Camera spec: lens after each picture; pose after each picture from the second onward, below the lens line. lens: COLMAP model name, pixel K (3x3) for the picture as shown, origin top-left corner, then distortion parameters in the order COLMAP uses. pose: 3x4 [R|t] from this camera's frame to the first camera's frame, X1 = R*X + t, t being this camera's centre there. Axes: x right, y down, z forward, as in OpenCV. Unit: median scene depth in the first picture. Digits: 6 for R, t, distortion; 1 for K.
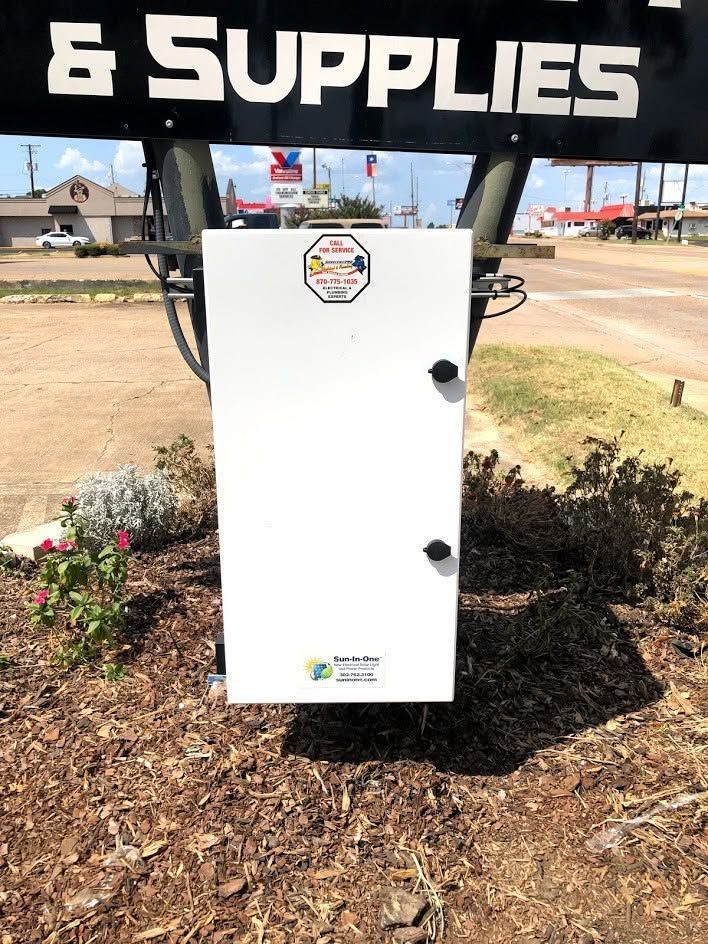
lens RADIAL K [[797.6, 0, 357.1], [0, 797.6, 474.1], [0, 0, 1]] dist [-0.001392, -0.003622]
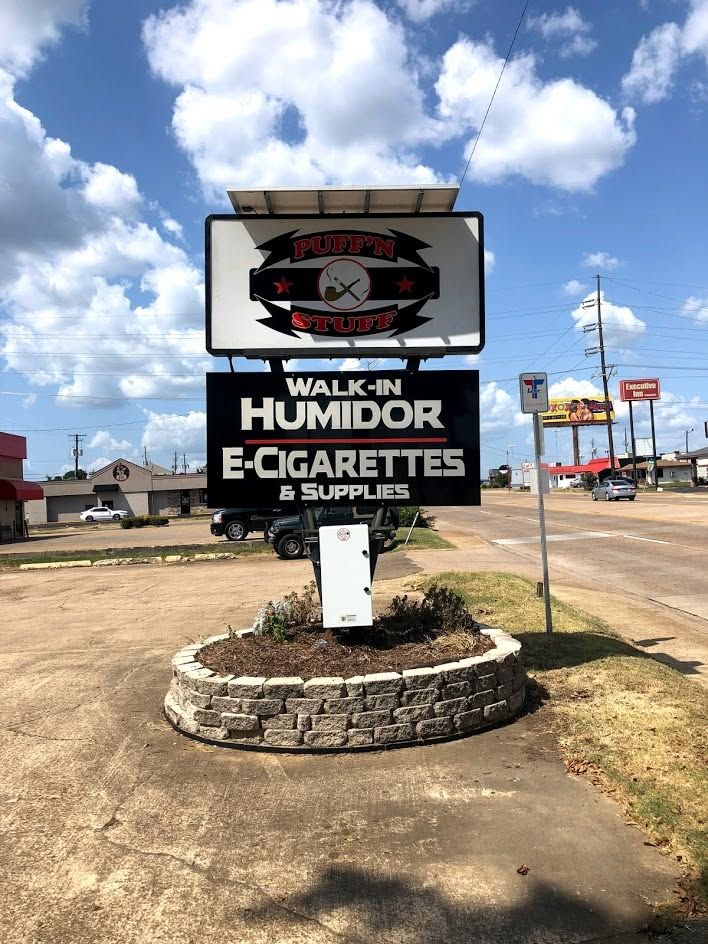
lens RADIAL K [[797.6, 0, 355.2], [0, 797.6, 472.2], [0, 0, 1]] dist [-0.001392, -0.003622]
pose [[0.998688, -0.048808, -0.015473, 0.008402], [0.041484, 0.948444, -0.314218, 0.056119], [0.030011, 0.313164, 0.949225, -0.229147]]
